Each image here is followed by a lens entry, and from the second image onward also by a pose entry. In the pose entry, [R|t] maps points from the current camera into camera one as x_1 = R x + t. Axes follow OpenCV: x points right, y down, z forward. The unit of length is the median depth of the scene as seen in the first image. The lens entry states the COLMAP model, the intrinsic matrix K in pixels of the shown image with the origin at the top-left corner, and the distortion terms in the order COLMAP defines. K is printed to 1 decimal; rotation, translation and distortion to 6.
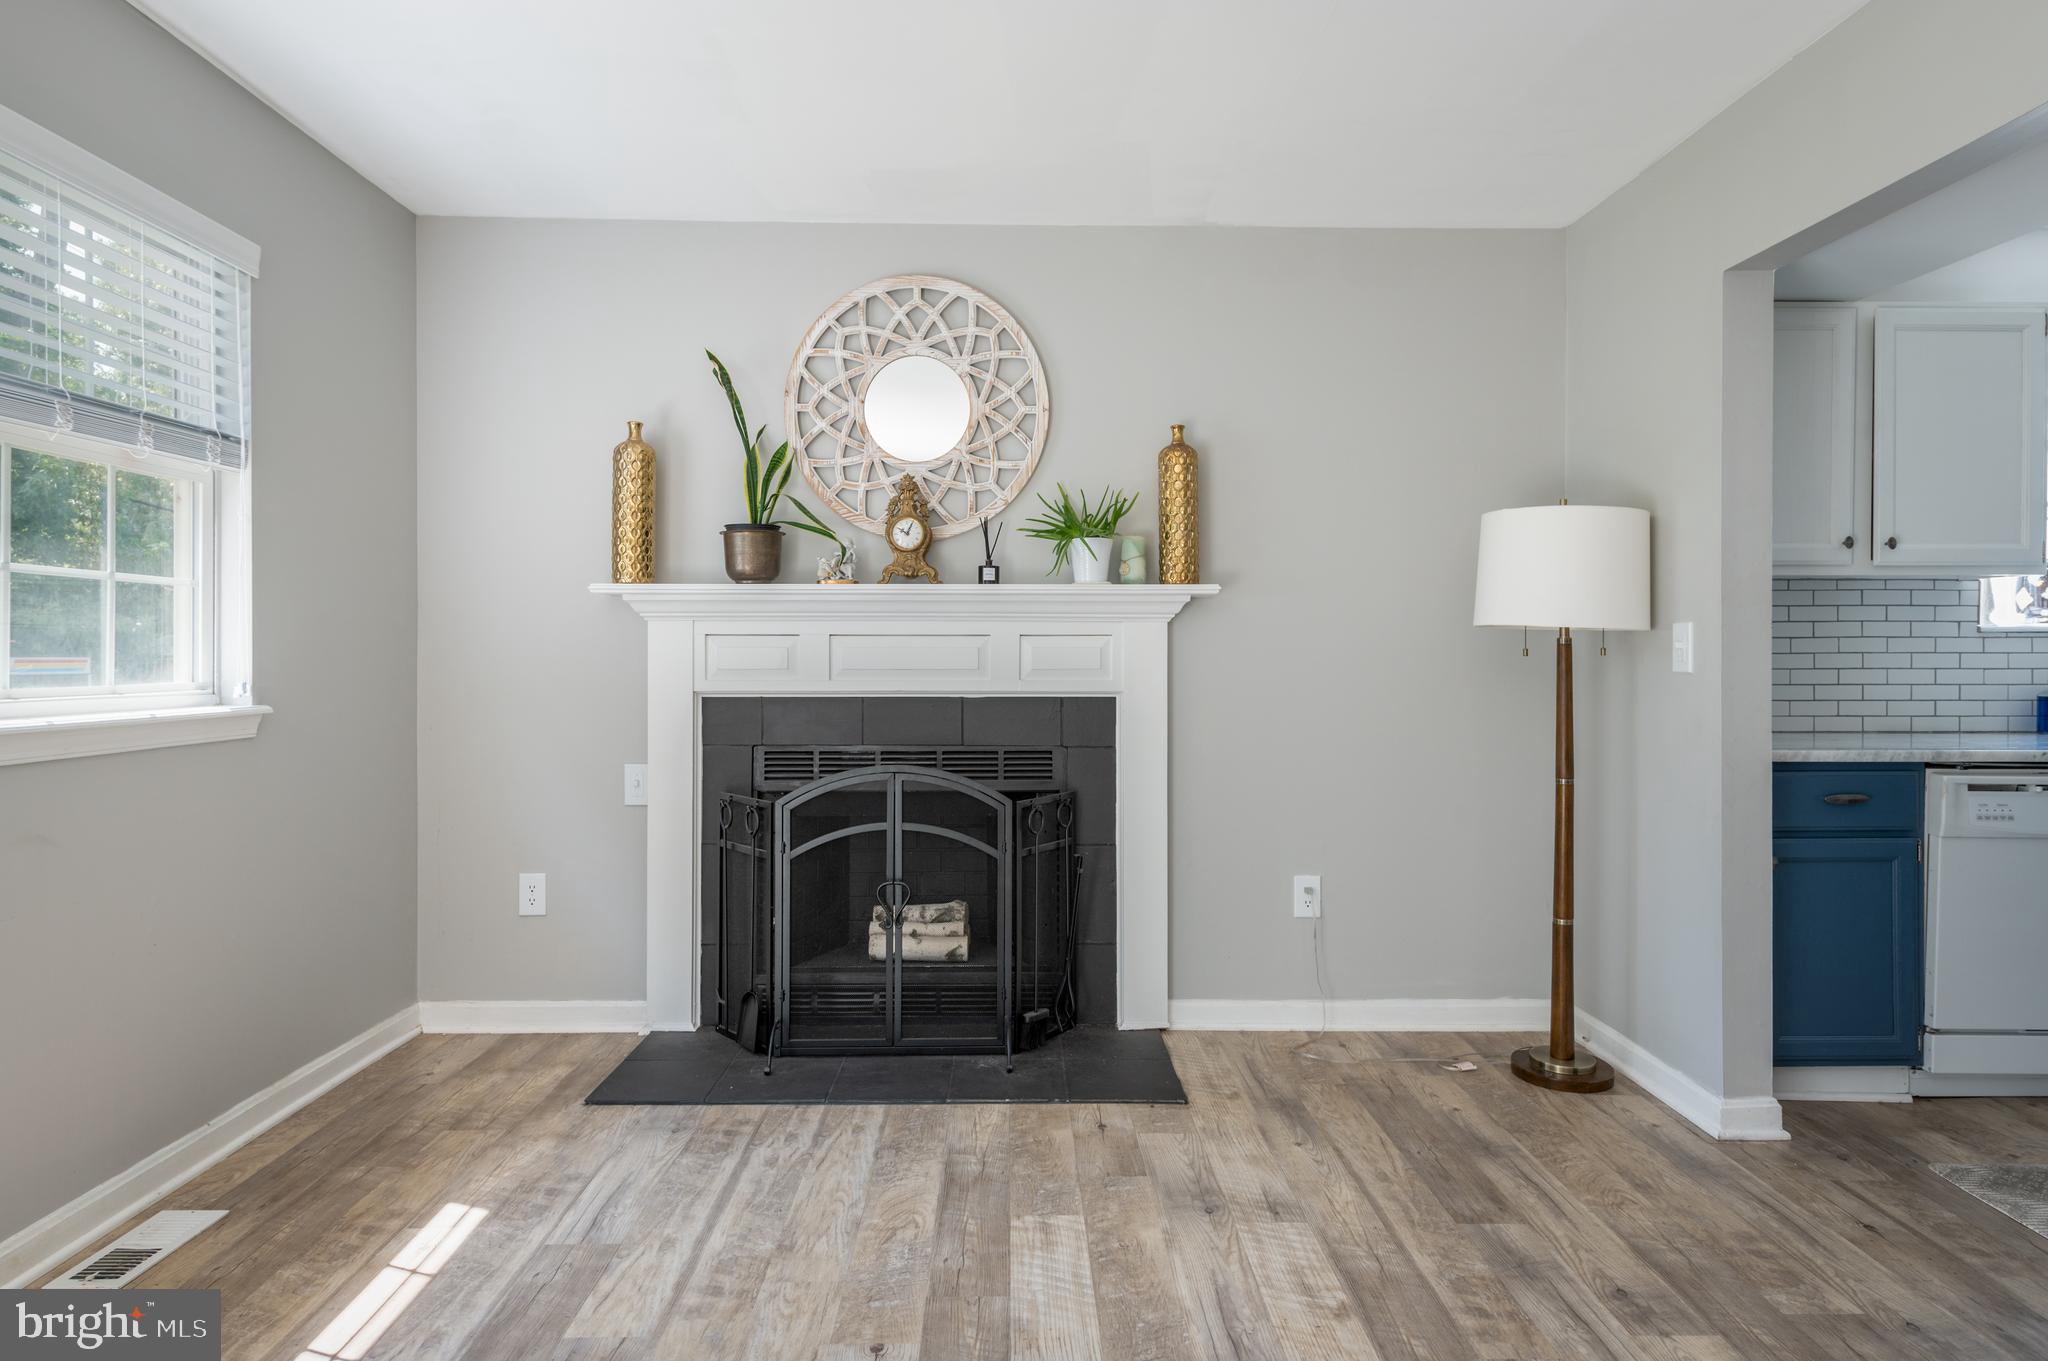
lens RADIAL K [[1183.6, 0, 1028.6], [0, 1183.6, 656.6], [0, 0, 1]] dist [0.030575, -0.019211]
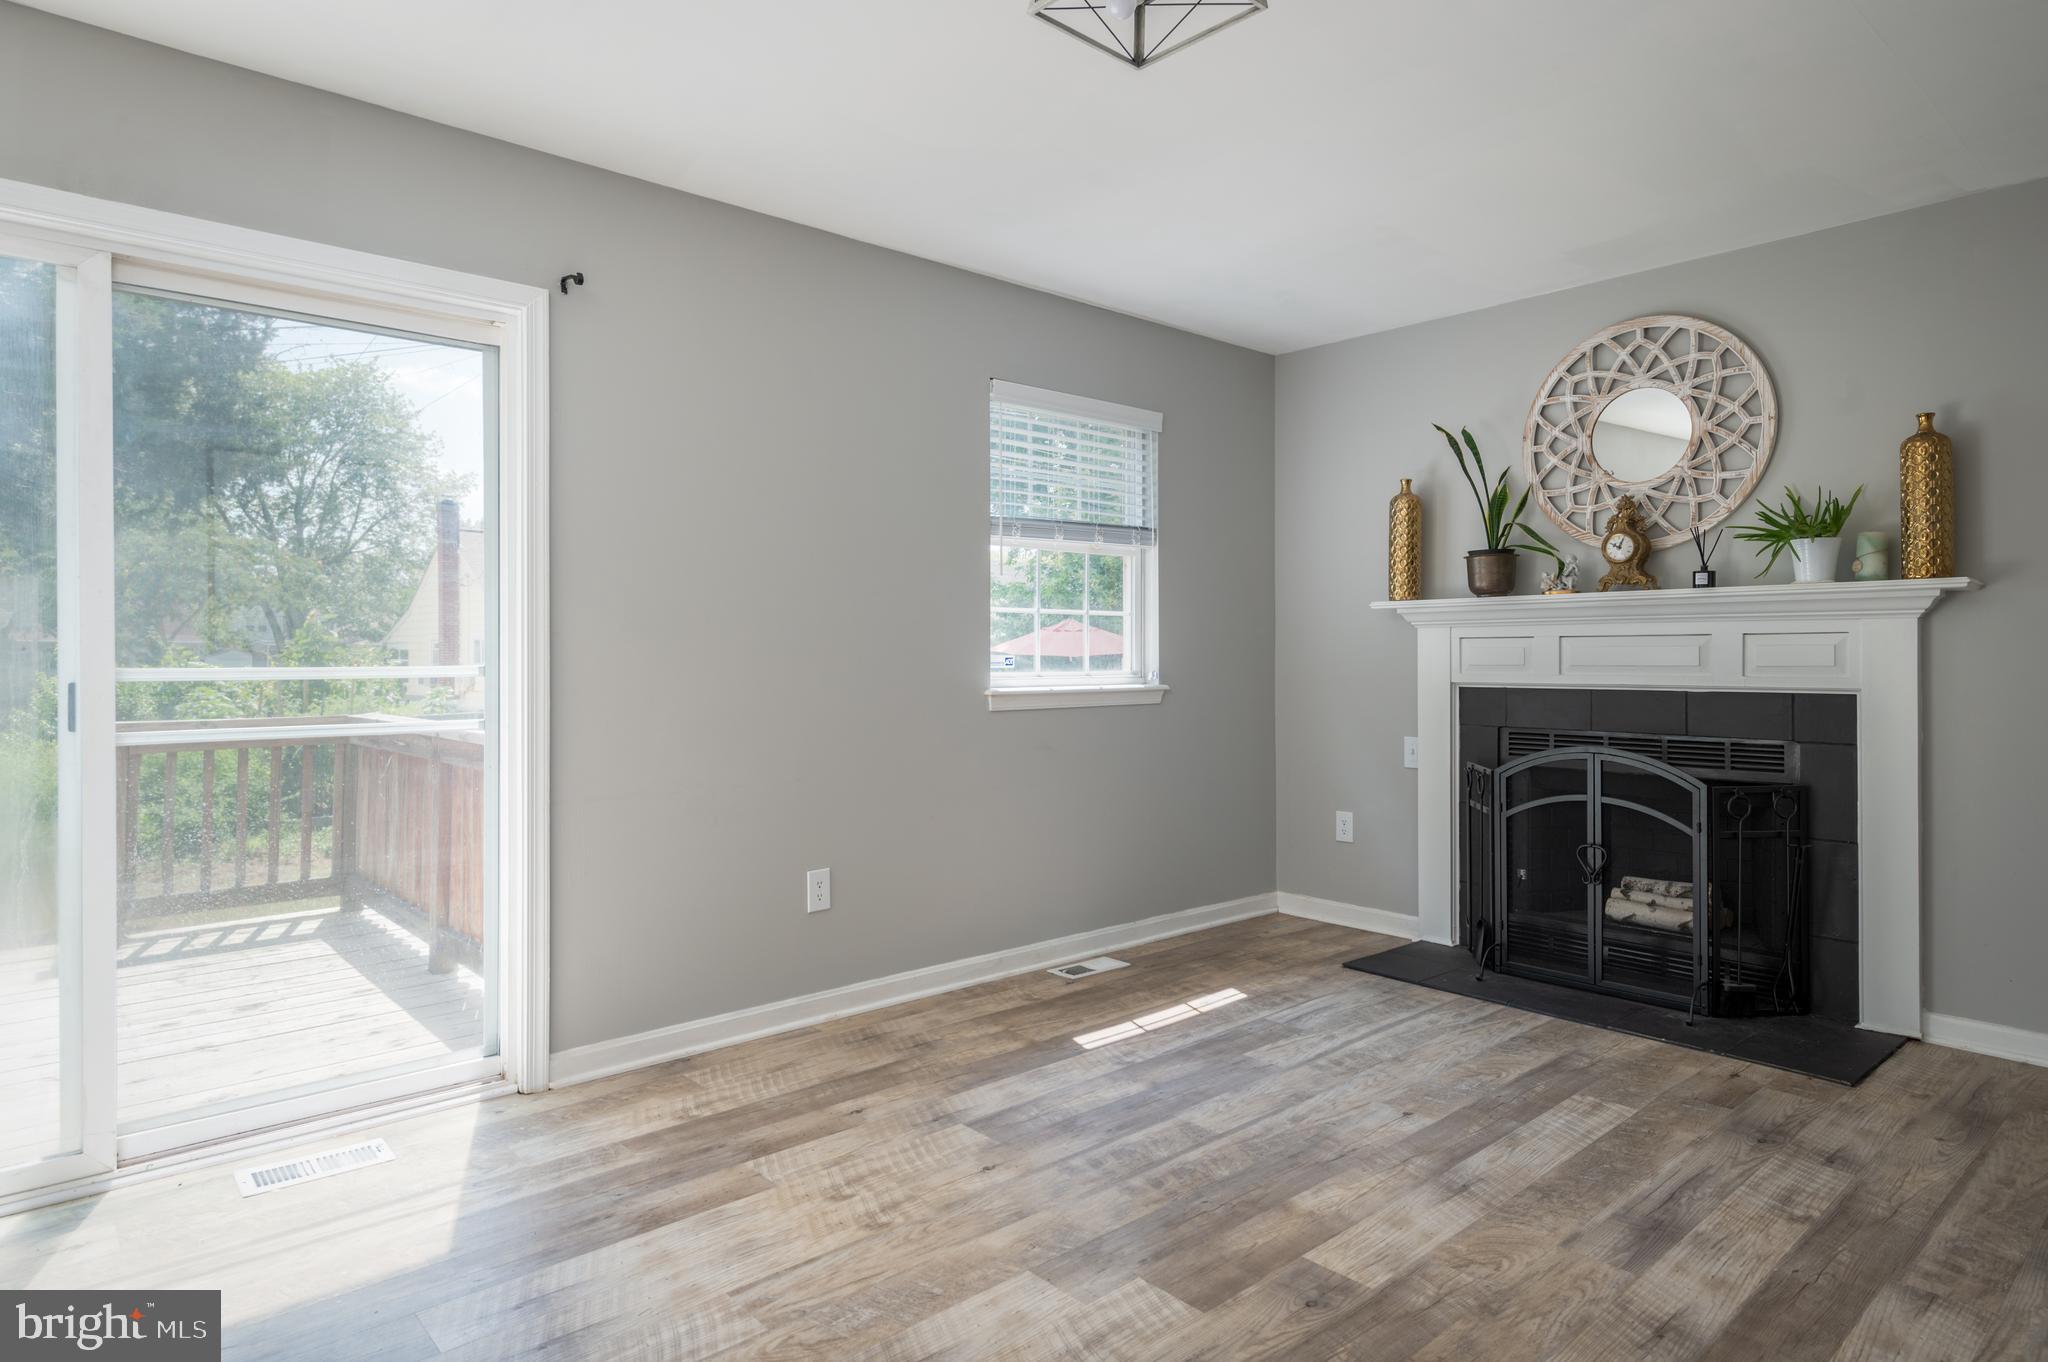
lens RADIAL K [[1151.2, 0, 974.8], [0, 1151.2, 653.8], [0, 0, 1]] dist [0.000817, -0.000842]
pose [[0.631965, -0.004230, -0.774985, 0.362275], [0.001901, 0.999991, -0.003908, 0.002435], [0.774994, 0.000997, 0.631967, -0.188765]]
